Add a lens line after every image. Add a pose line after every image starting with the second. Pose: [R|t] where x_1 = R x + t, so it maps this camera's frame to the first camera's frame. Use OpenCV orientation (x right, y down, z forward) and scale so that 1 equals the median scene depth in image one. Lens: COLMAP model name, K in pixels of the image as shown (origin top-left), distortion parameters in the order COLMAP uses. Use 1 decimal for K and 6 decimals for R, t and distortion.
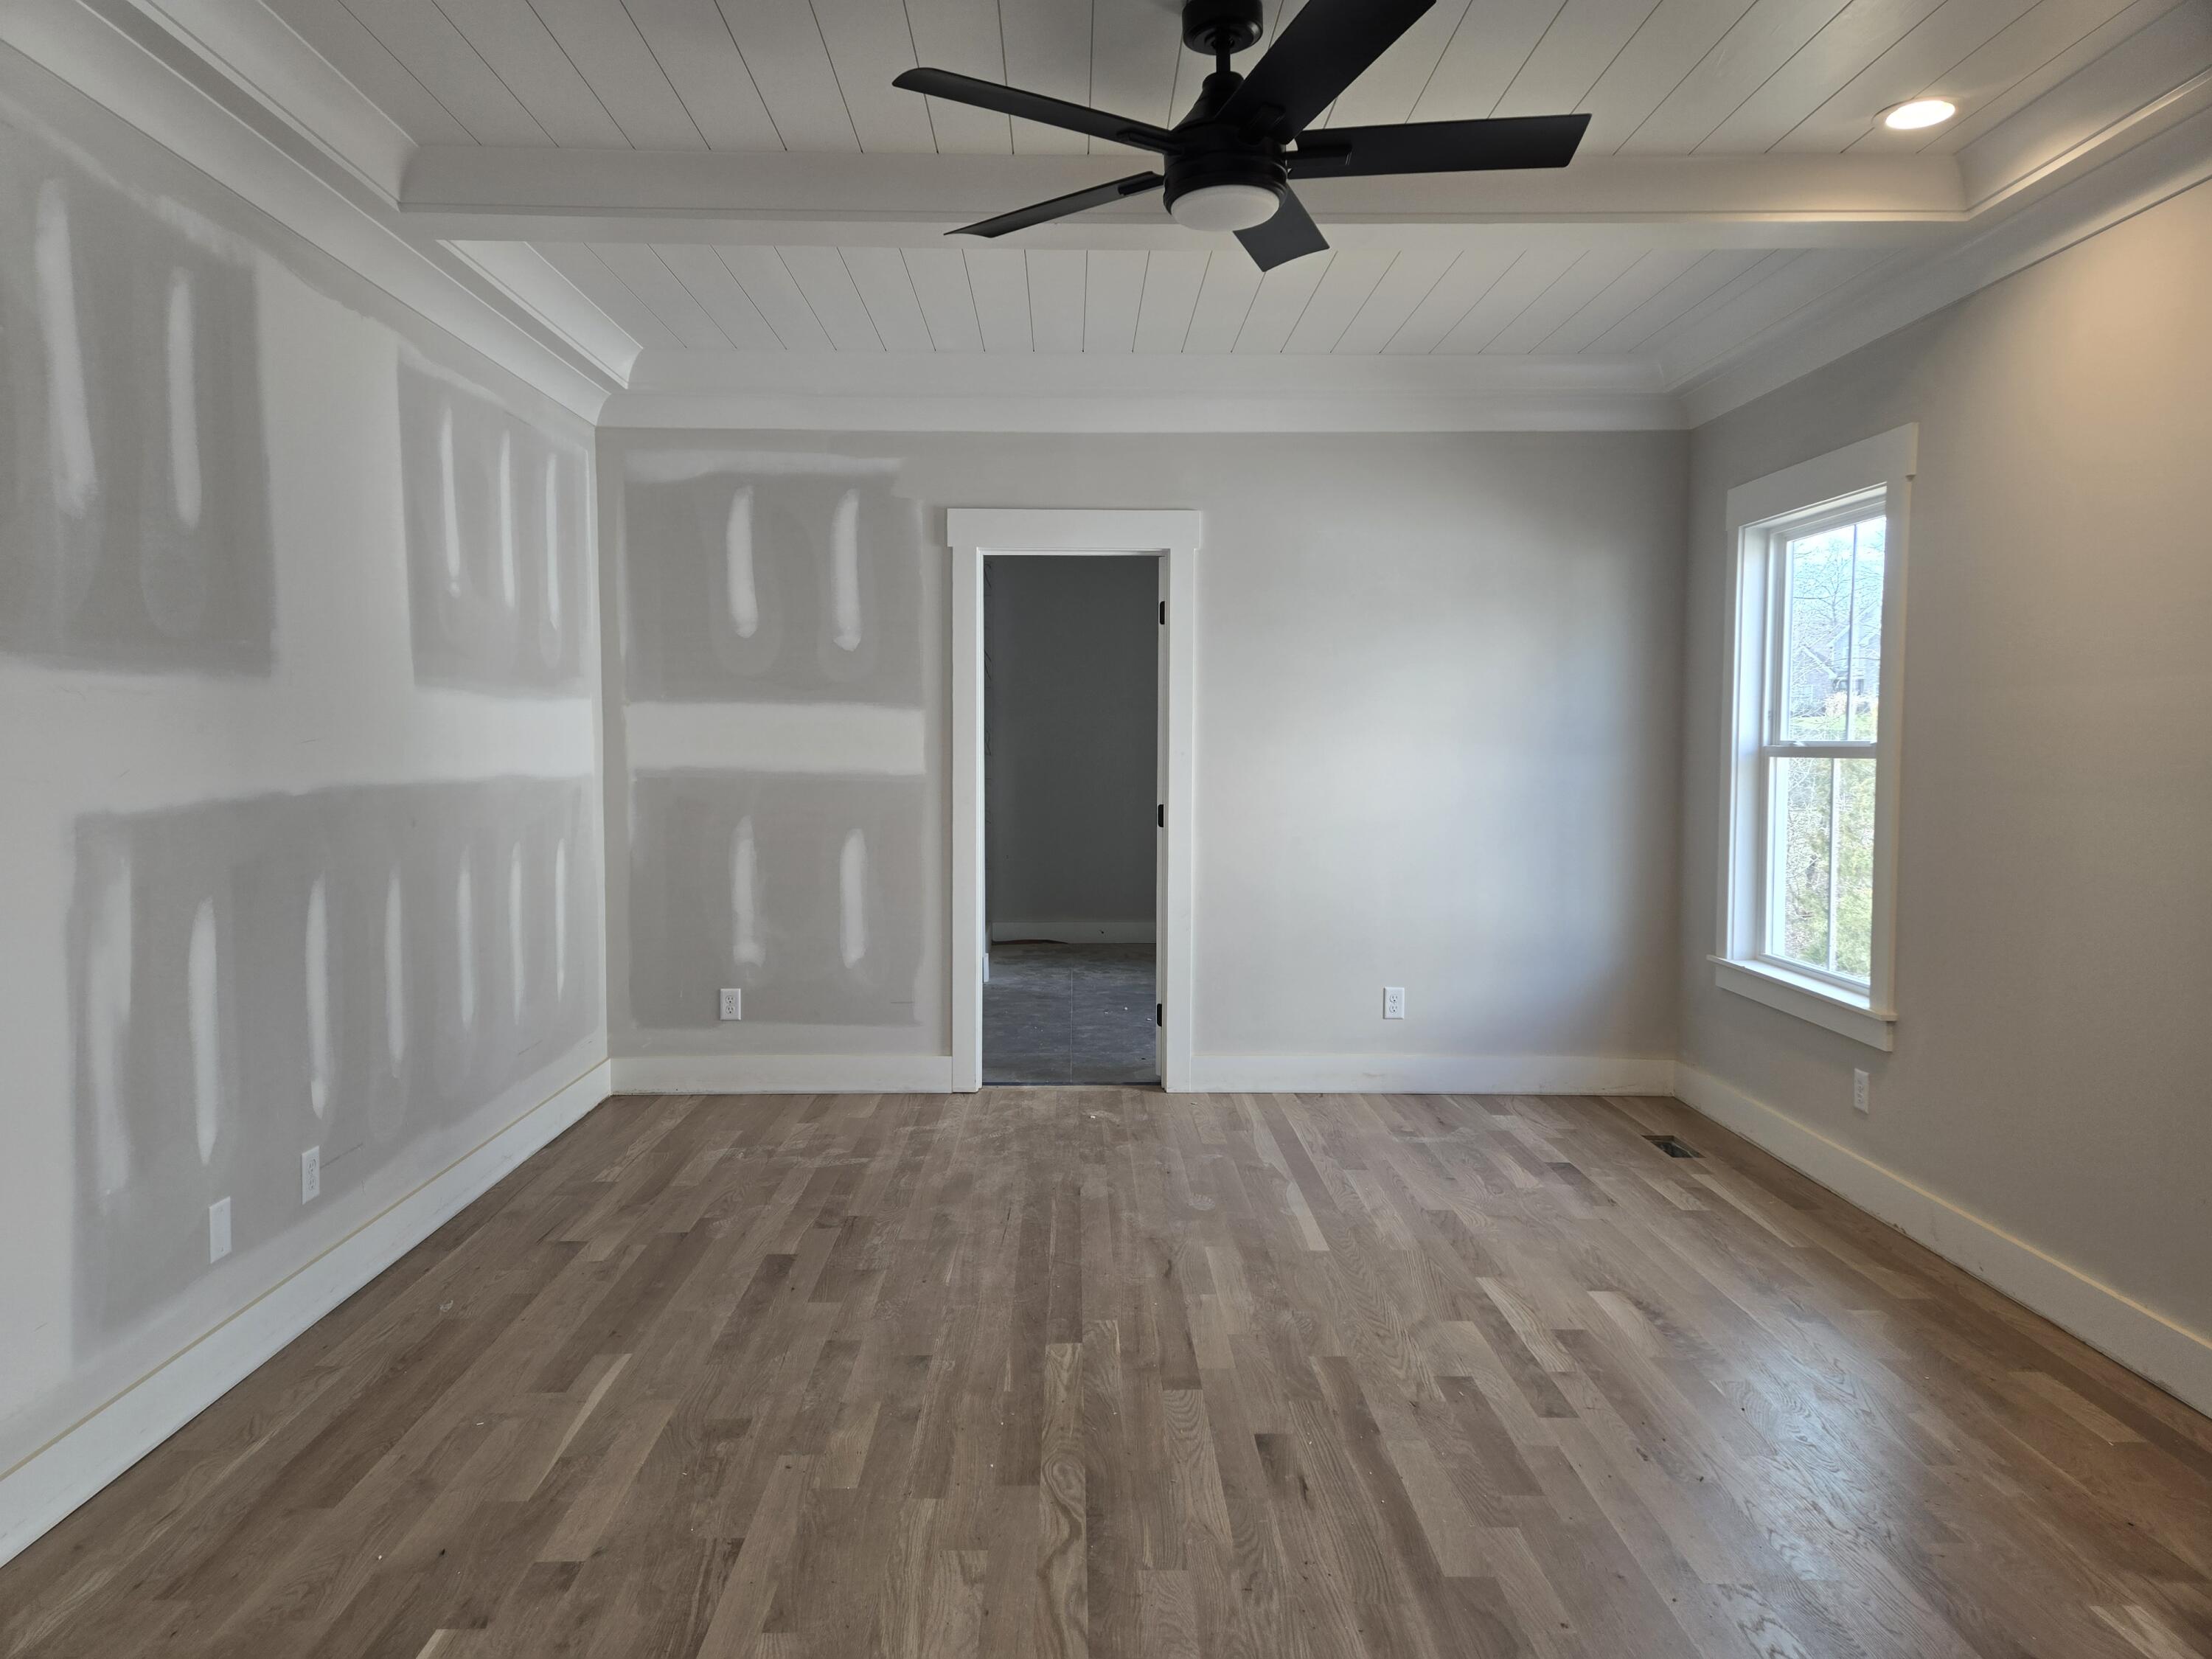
lens RADIAL K [[1486.6, 0, 1064.4], [0, 1486.6, 798.2], [0, 0, 1]] dist [0.082134, -0.062830]
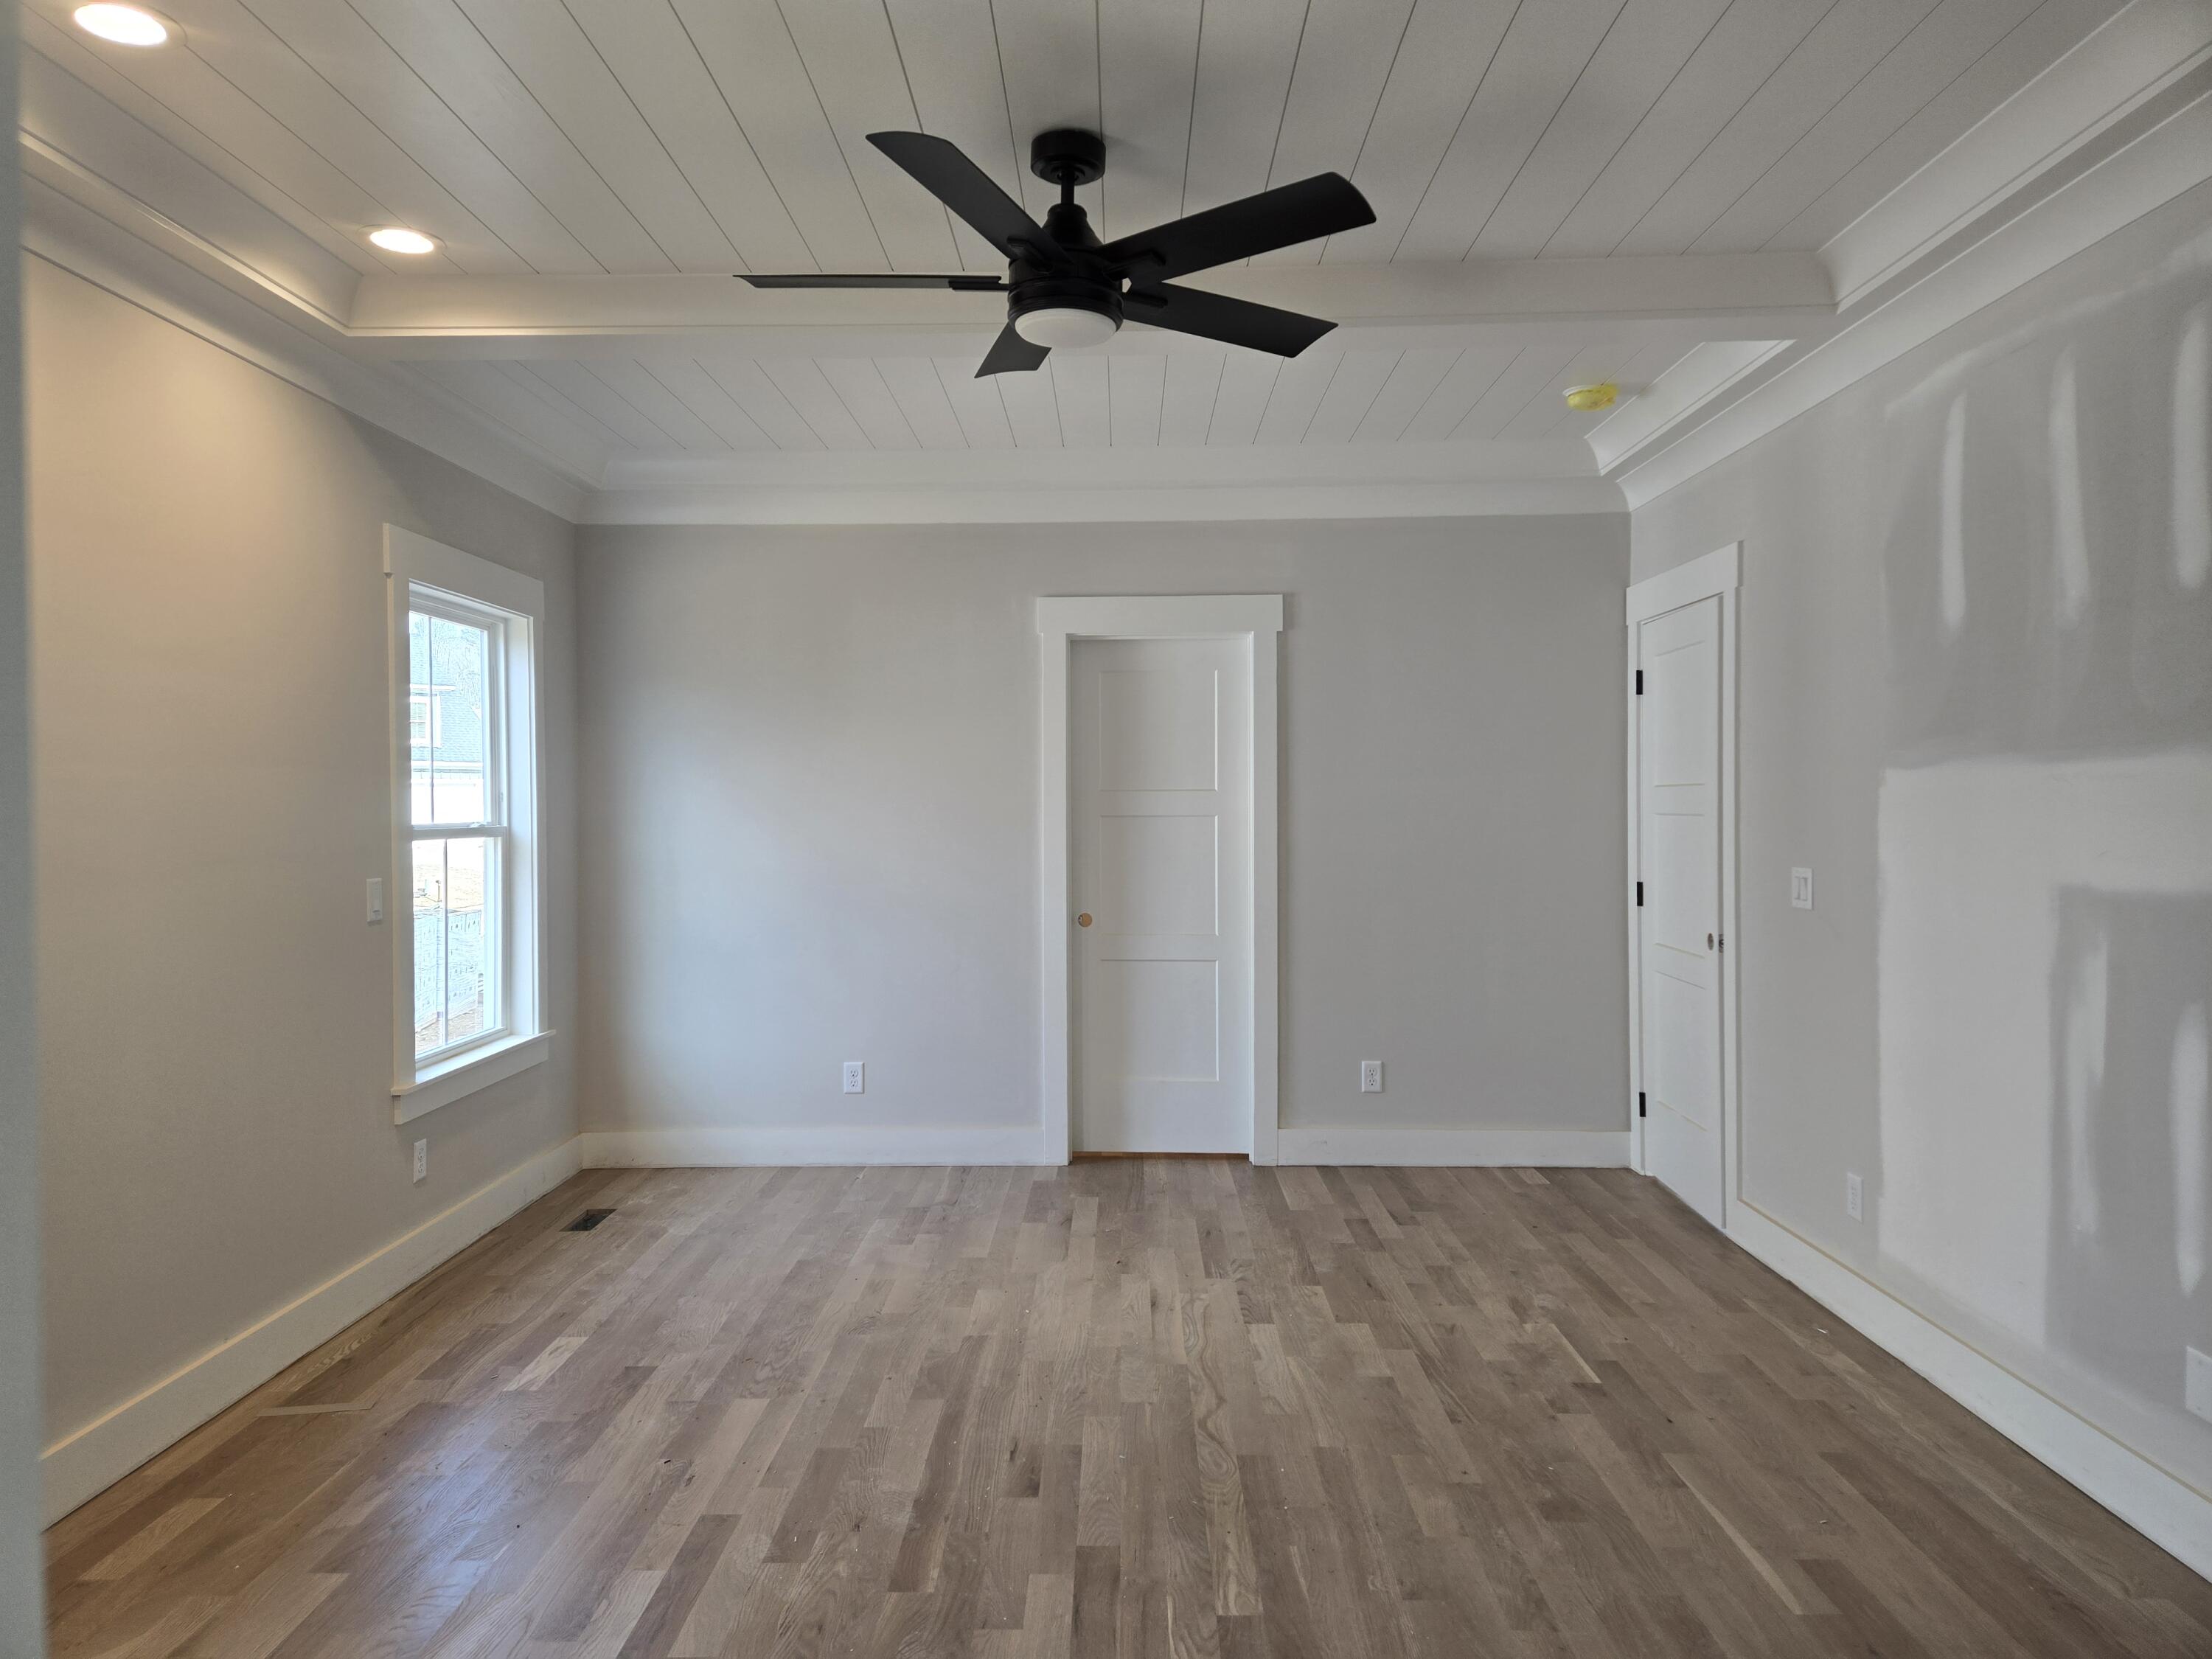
lens RADIAL K [[1486.6, 0, 1093.3], [0, 1486.6, 823.1], [0, 0, 1]] dist [0.082134, -0.062830]
pose [[-0.999866, 0.003926, 0.015902, 0.060786], [0.004747, 0.998638, 0.051963, -0.080736], [-0.015676, 0.052032, -0.998522, 1.747991]]
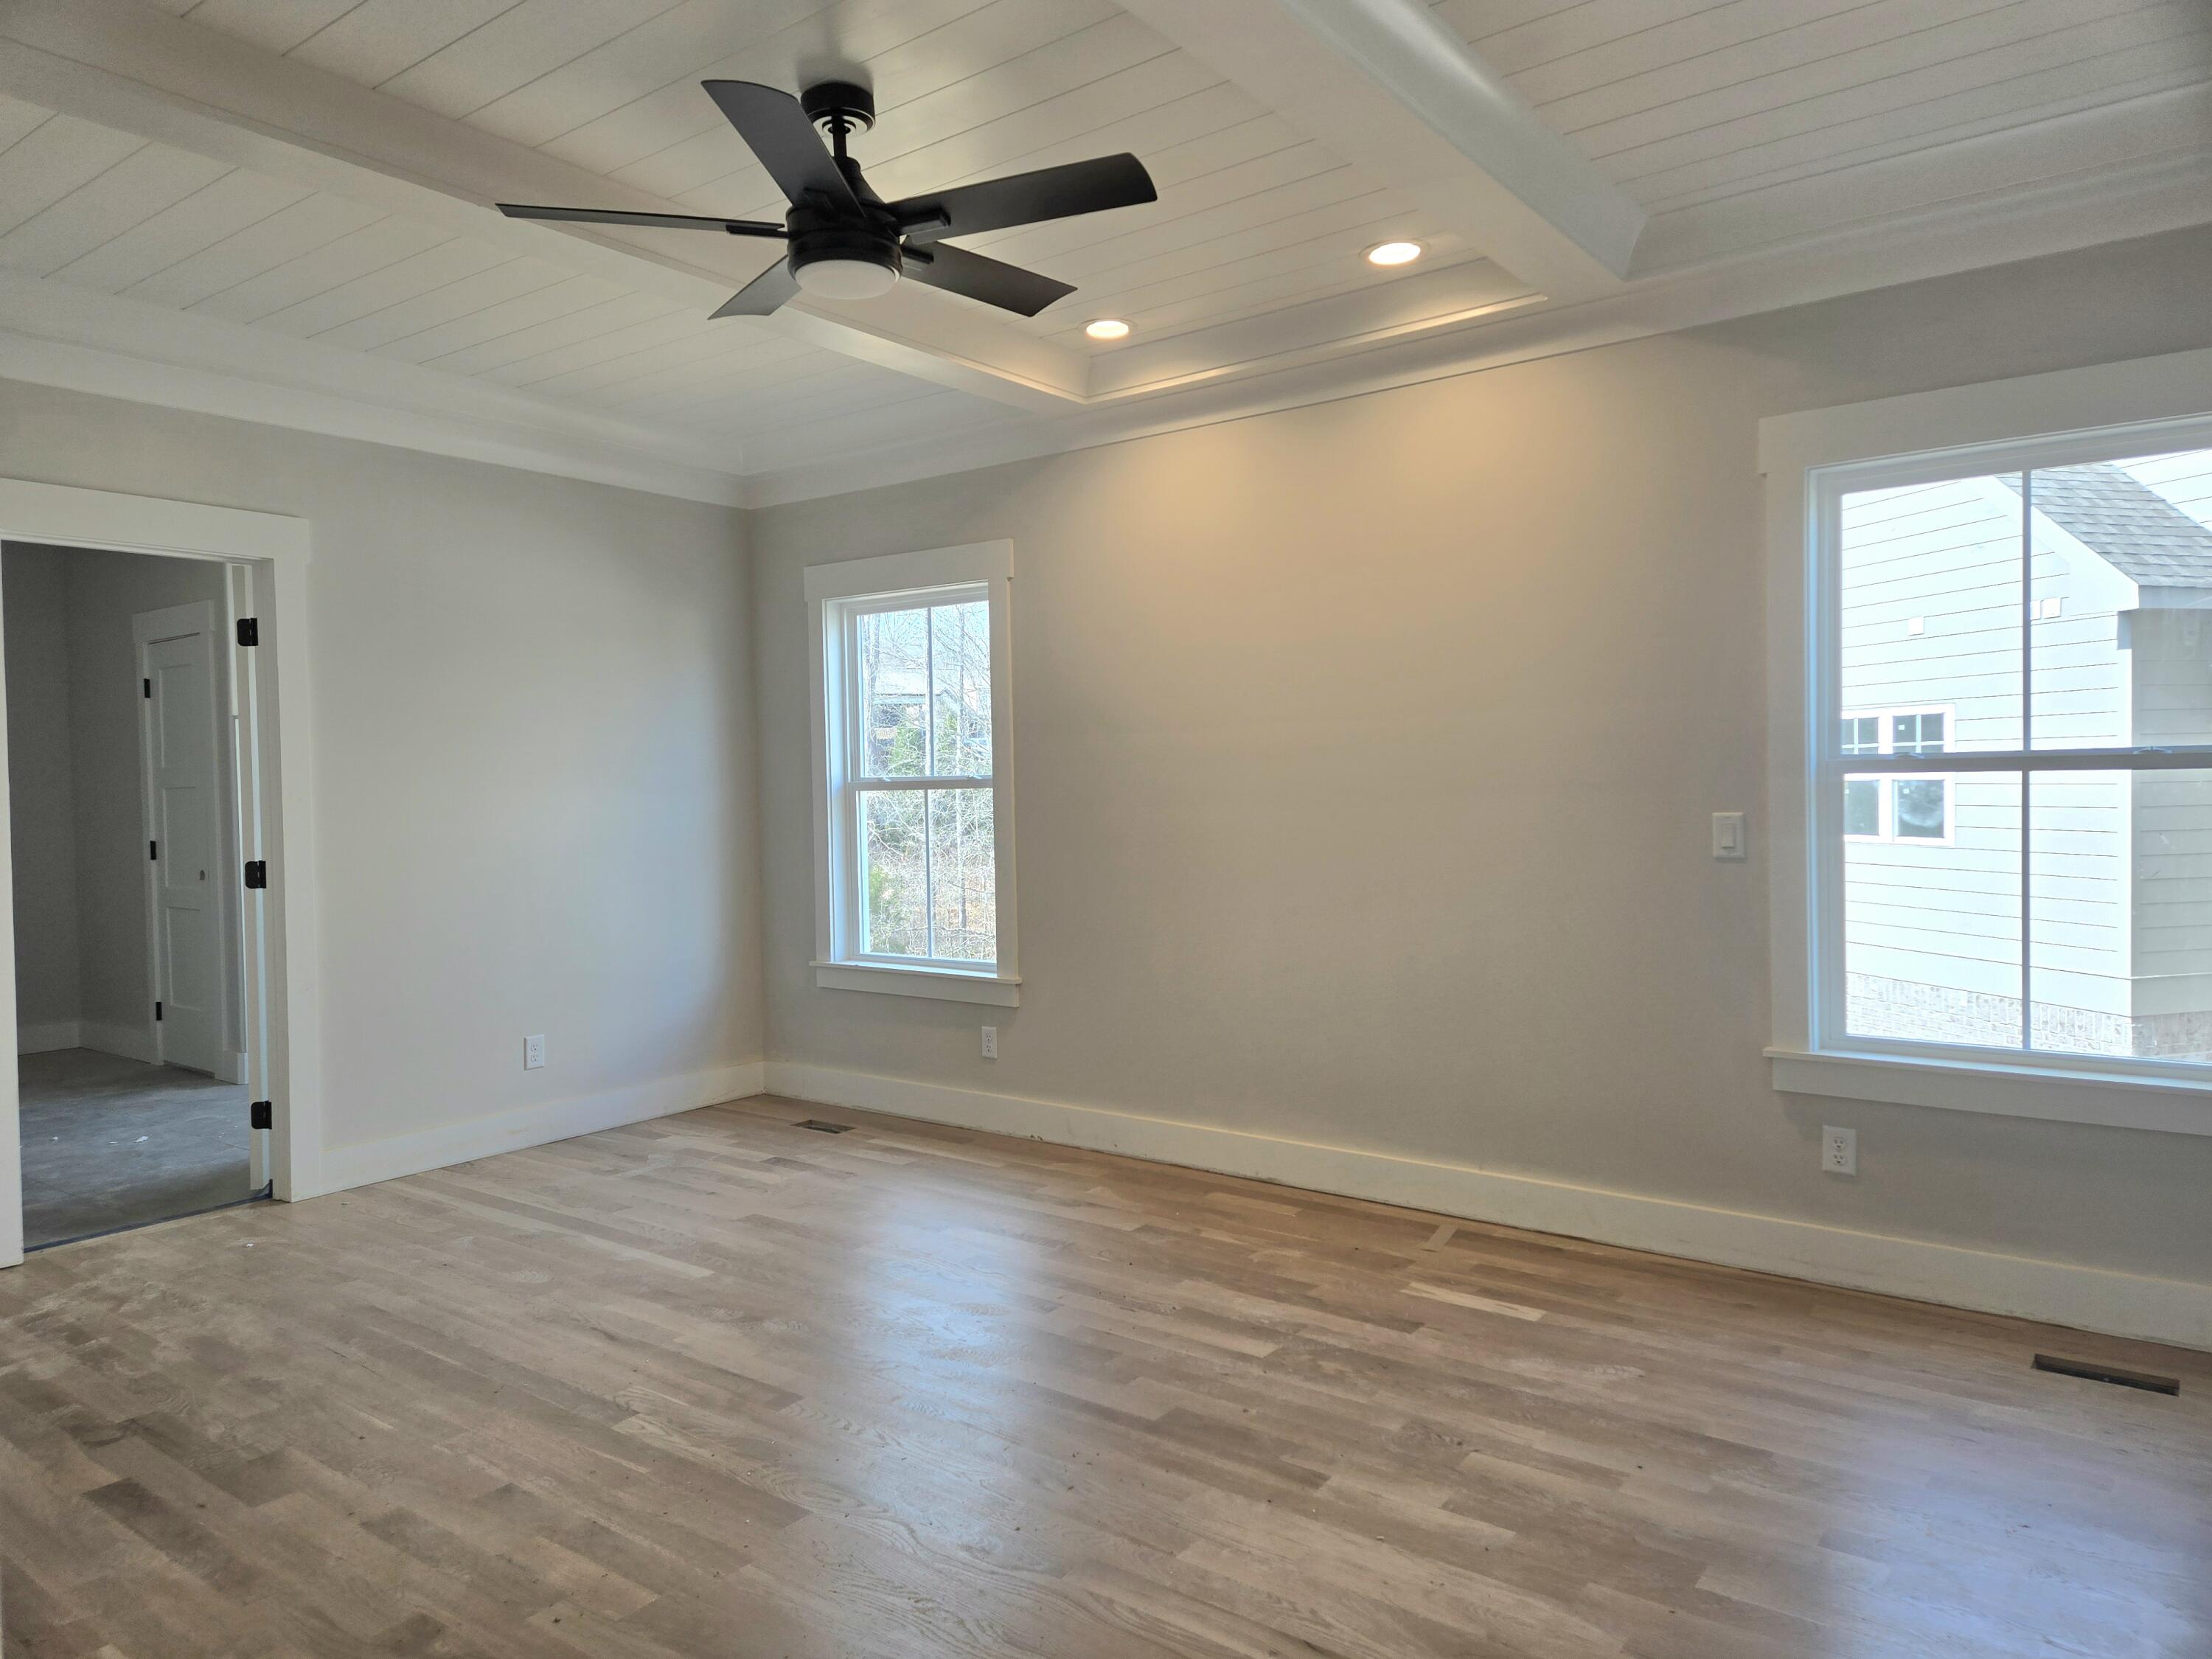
lens RADIAL K [[1486.6, 0, 1094.6], [0, 1486.6, 789.9], [0, 0, 1]] dist [0.082134, -0.062830]
pose [[0.607974, -0.015334, 0.793809, -0.559277], [0.049948, 0.998572, -0.018966, 0.006327], [-0.792384, 0.051180, 0.607872, 0.180682]]
